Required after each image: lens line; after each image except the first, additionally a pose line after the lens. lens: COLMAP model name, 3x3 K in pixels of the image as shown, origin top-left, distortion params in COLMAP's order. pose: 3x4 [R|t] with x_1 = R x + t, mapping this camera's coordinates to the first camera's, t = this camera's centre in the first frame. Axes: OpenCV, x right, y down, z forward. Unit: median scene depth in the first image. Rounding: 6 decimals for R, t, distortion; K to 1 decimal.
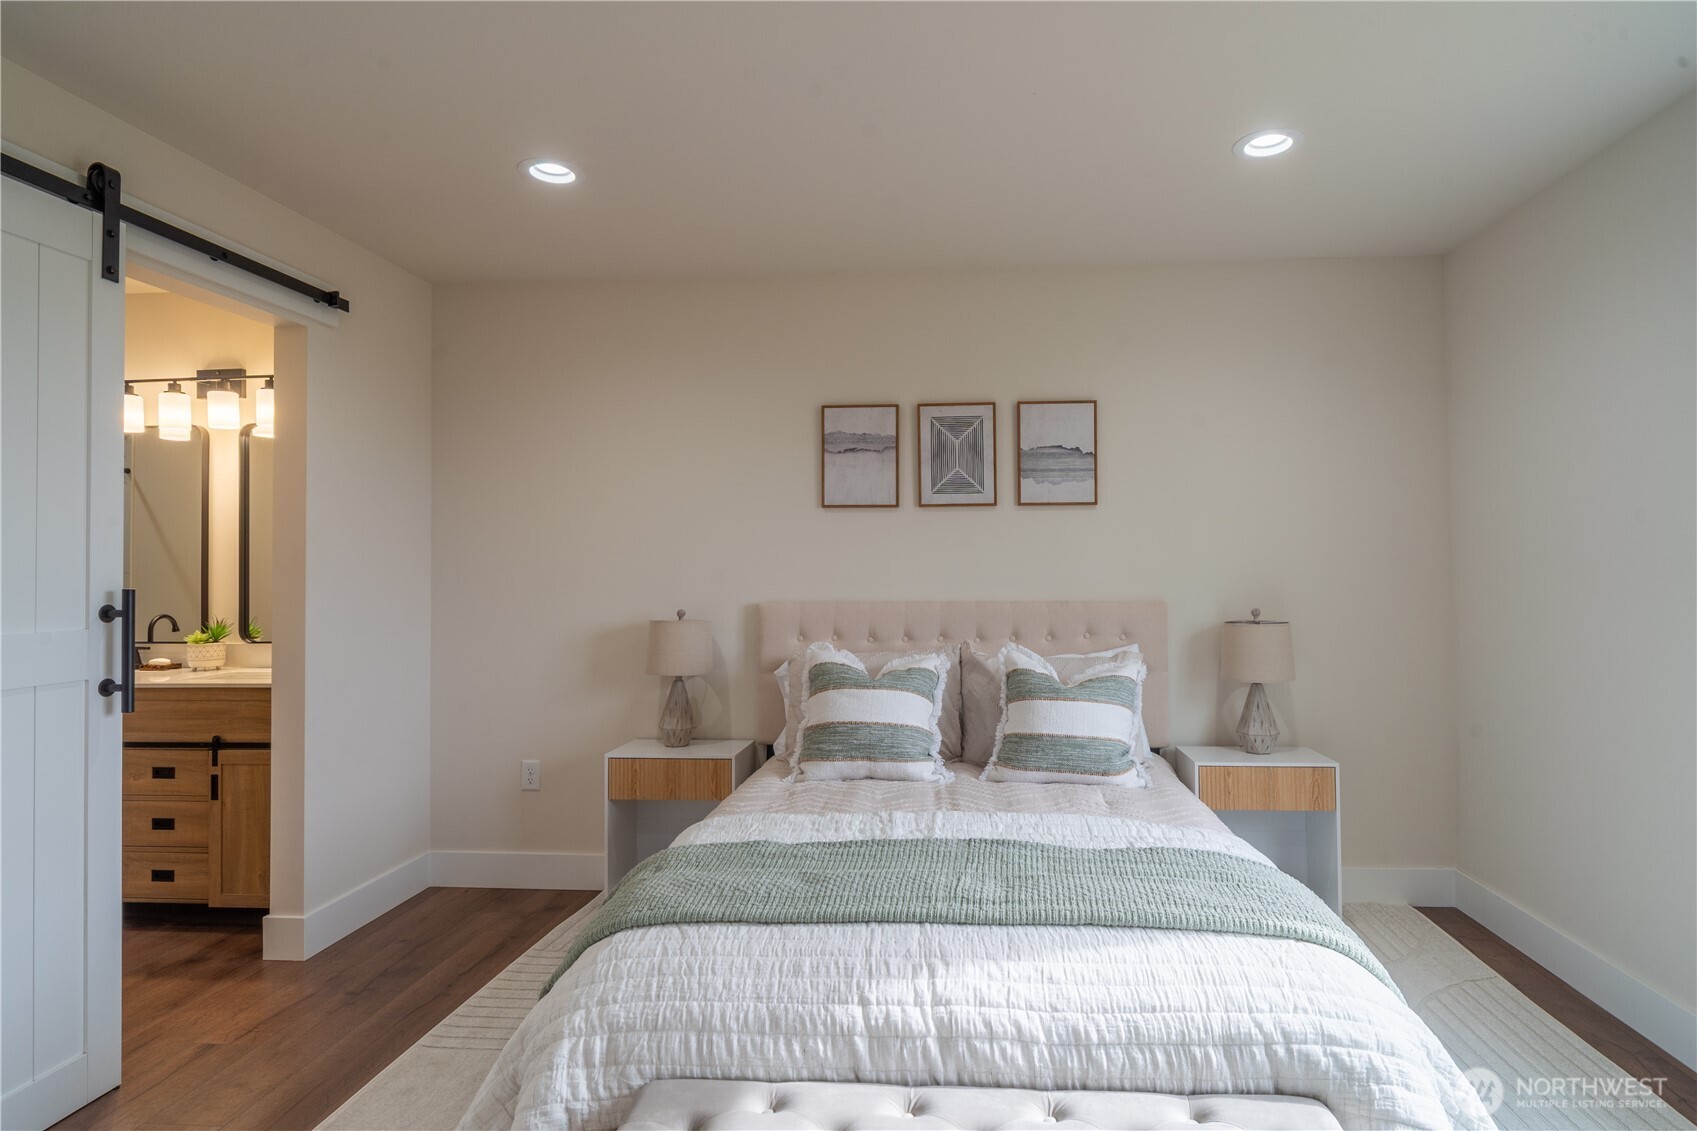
lens RADIAL K [[901.6, 0, 908.3], [0, 901.6, 559.2], [0, 0, 1]] dist [-0.001938, 0.000231]
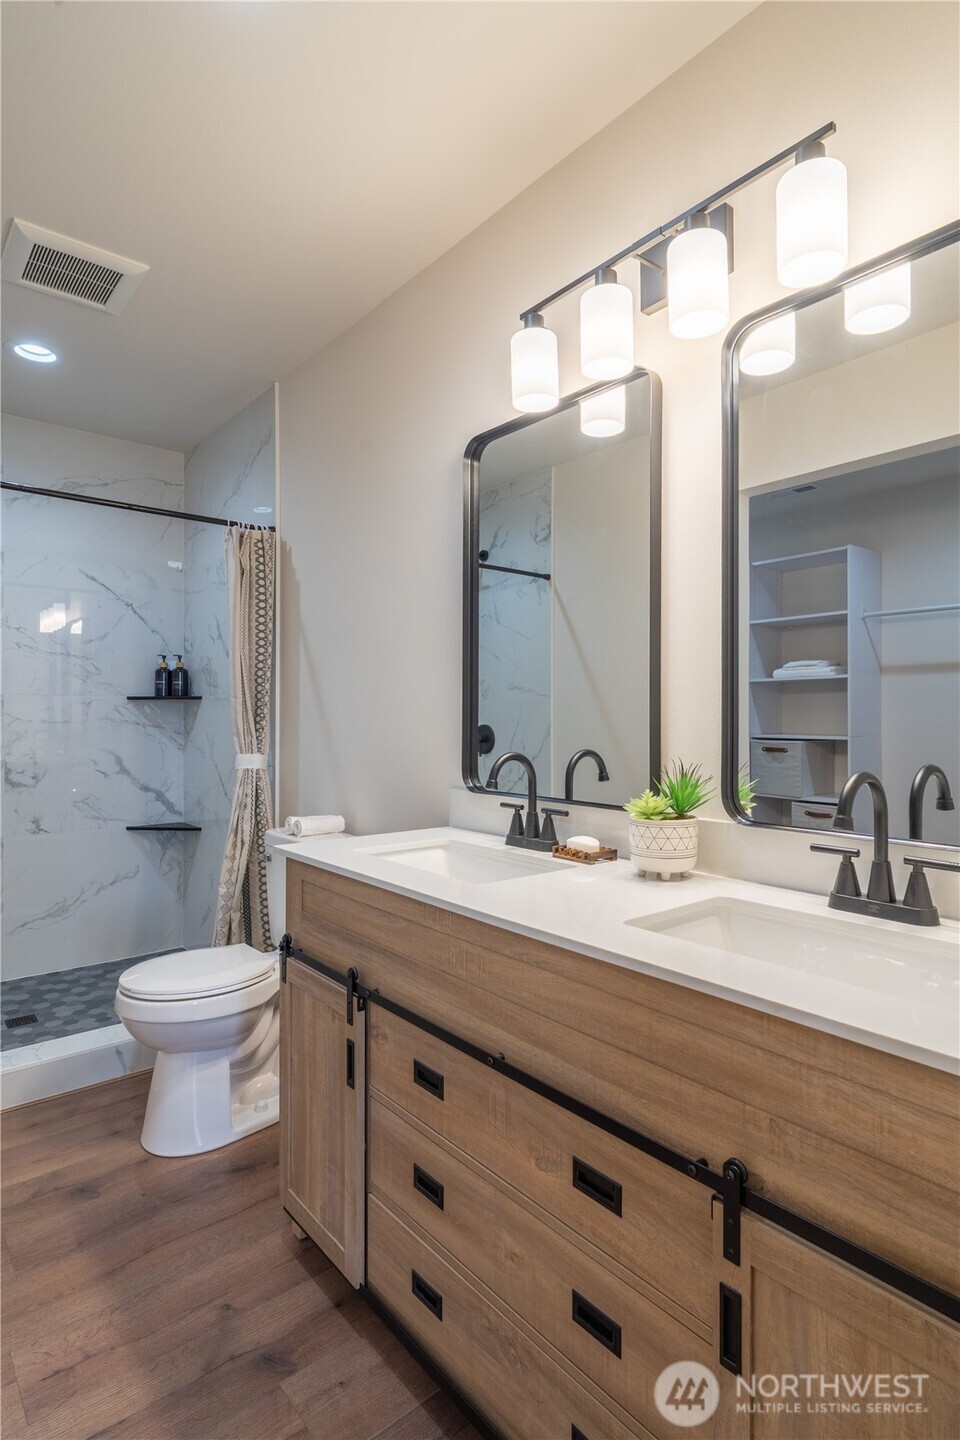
lens RADIAL K [[757.3, 0, 481.2], [0, 757.3, 723.5], [0, 0, 1]] dist [0.000440, -0.000336]
pose [[0.684617, 0.010369, -0.728829, -0.712994], [0.006202, 0.999780, 0.020049, 0.047033], [0.728876, -0.018246, 0.684402, 0.848955]]
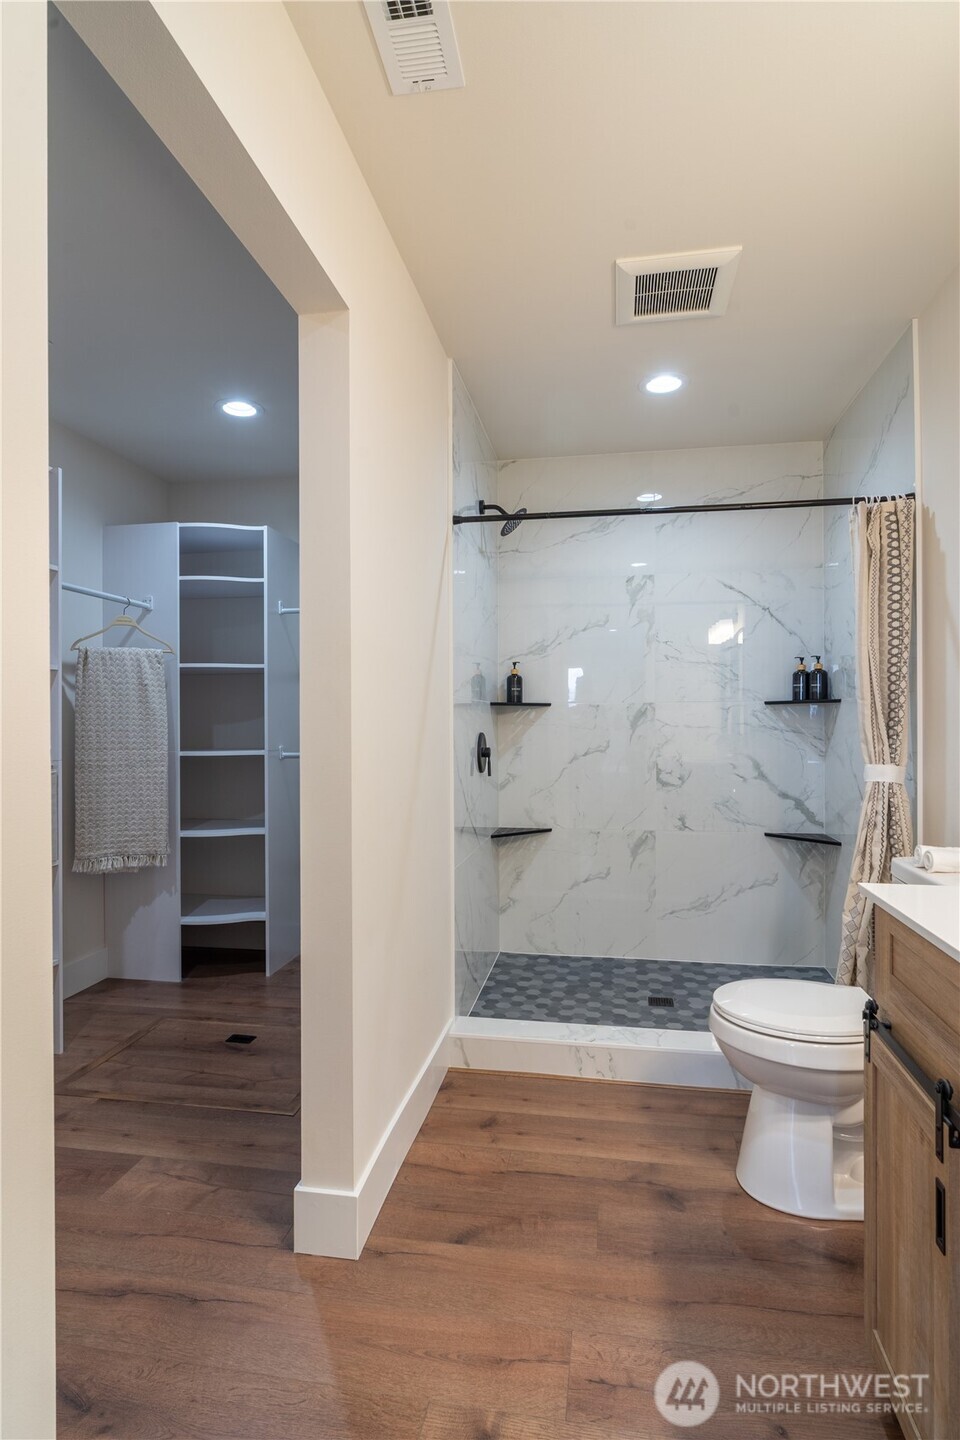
lens RADIAL K [[736.9, 0, 482.7], [0, 736.9, 722.1], [0, 0, 1]] dist [-0.003722, -0.000239]
pose [[-0.113061, 0.002545, -0.993585, -0.774842], [0.017992, 0.999838, 0.000513, 0.048949], [0.993425, -0.017818, -0.113088, 0.958337]]
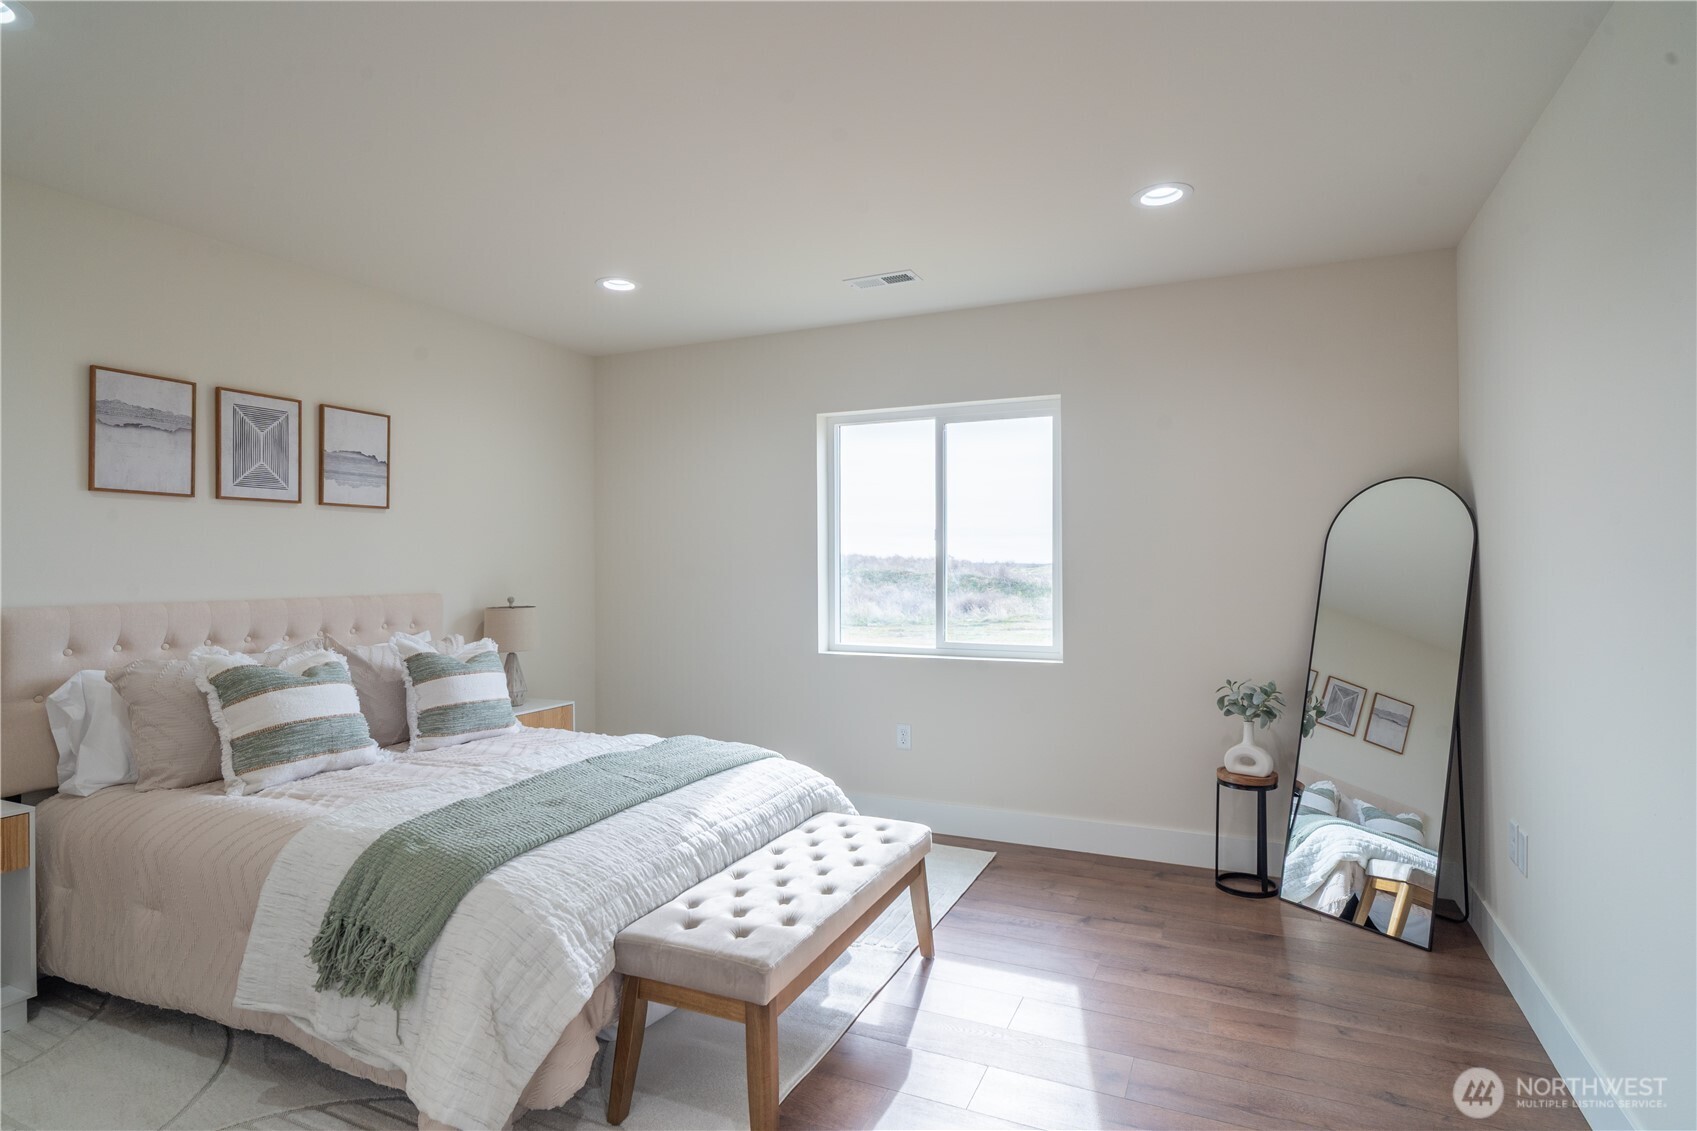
lens RADIAL K [[874.2, 0, 841.3], [0, 874.2, 556.0], [0, 0, 1]] dist [-0.001868, 0.000275]
pose [[0.364787, 0.013659, 0.930991, -0.729237], [-0.010233, 0.999891, -0.010660, 0.004656], [-0.931035, -0.005638, 0.364886, 0.099459]]
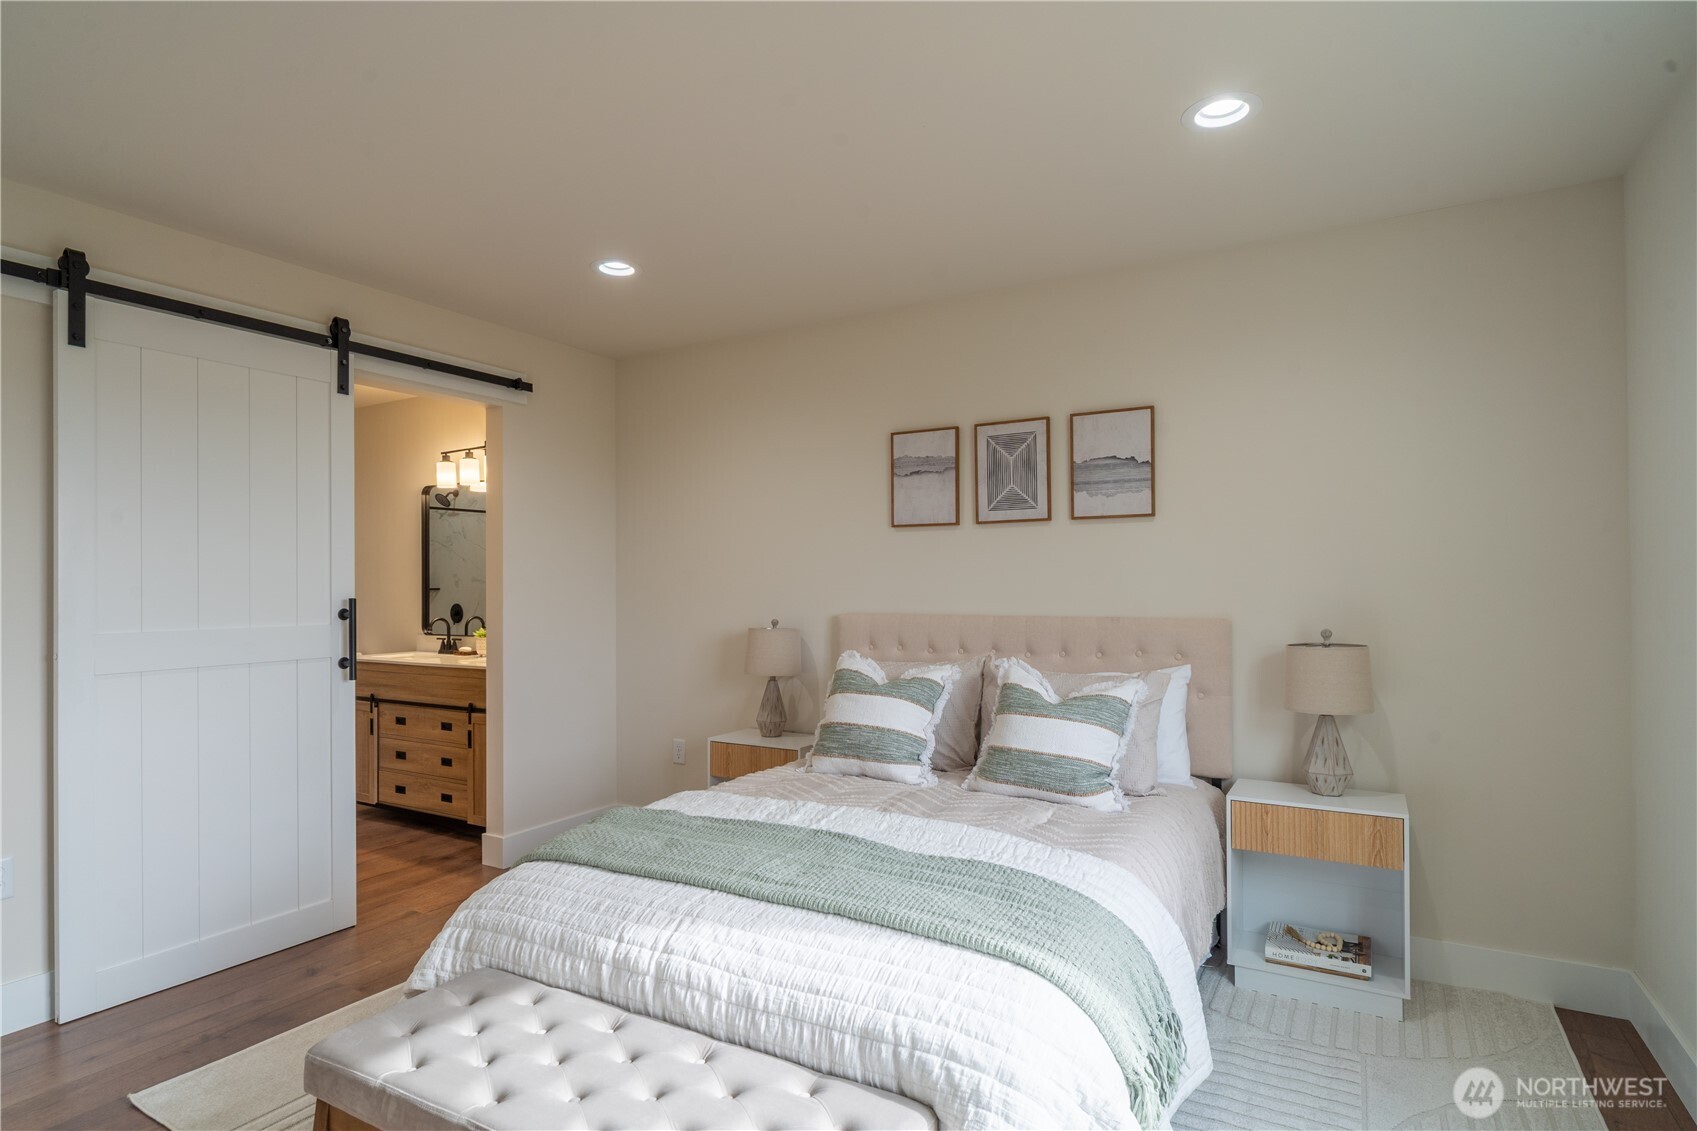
lens RADIAL K [[874.7, 0, 842.6], [0, 874.7, 583.6], [0, 0, 1]] dist [-0.000103, 0.000059]
pose [[0.897028, -0.000031, -0.441974, 0.395132], [0.005745, 0.999916, 0.011589, -0.002554], [0.441937, -0.012935, 0.896953, 0.037919]]
